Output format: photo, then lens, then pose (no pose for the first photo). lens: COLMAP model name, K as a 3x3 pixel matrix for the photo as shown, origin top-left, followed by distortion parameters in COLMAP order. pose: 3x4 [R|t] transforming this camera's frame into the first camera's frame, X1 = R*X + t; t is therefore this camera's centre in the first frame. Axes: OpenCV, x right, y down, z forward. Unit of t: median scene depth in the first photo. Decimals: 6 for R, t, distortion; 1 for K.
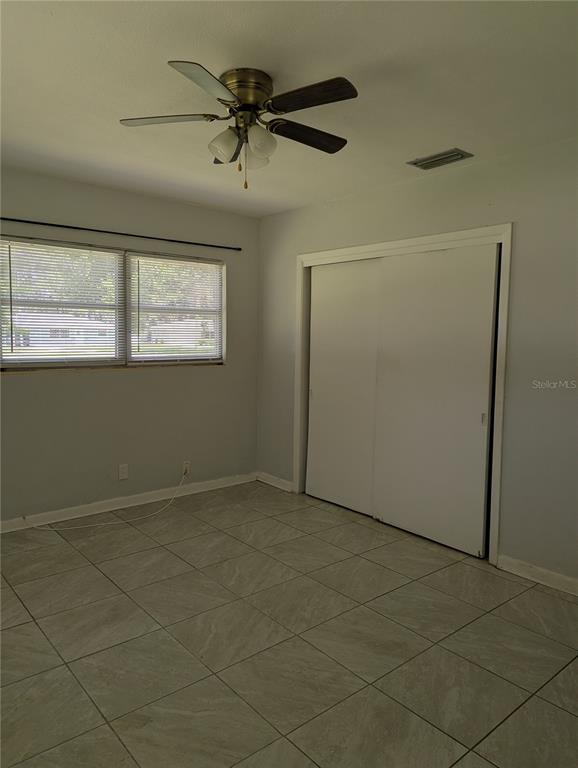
lens RADIAL K [[542.2, 0, 304.9], [0, 542.2, 387.1], [0, 0, 1]] dist [0.062530, -0.055605]
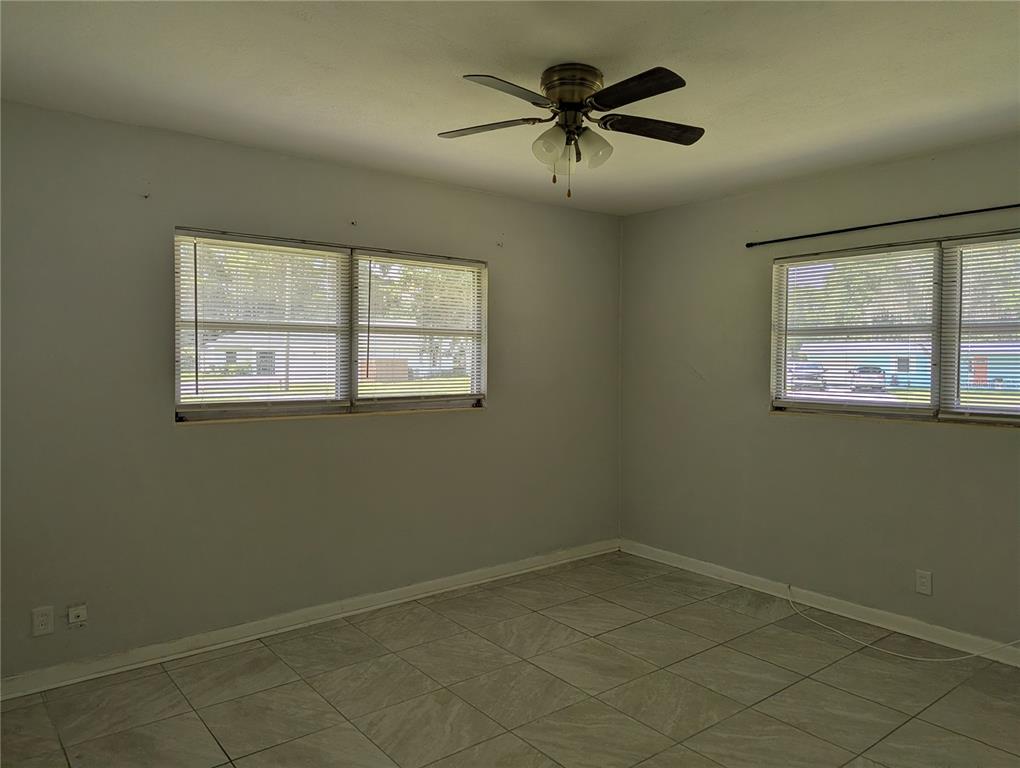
lens RADIAL K [[720.1, 0, 497.7], [0, 720.1, 376.6], [0, 0, 1]] dist [0.062530, -0.055605]
pose [[-0.046757, 0.009522, -0.998861, 0.707192], [-0.118509, 0.992840, 0.015012, -0.049520], [0.991852, 0.119076, -0.045294, 0.667469]]
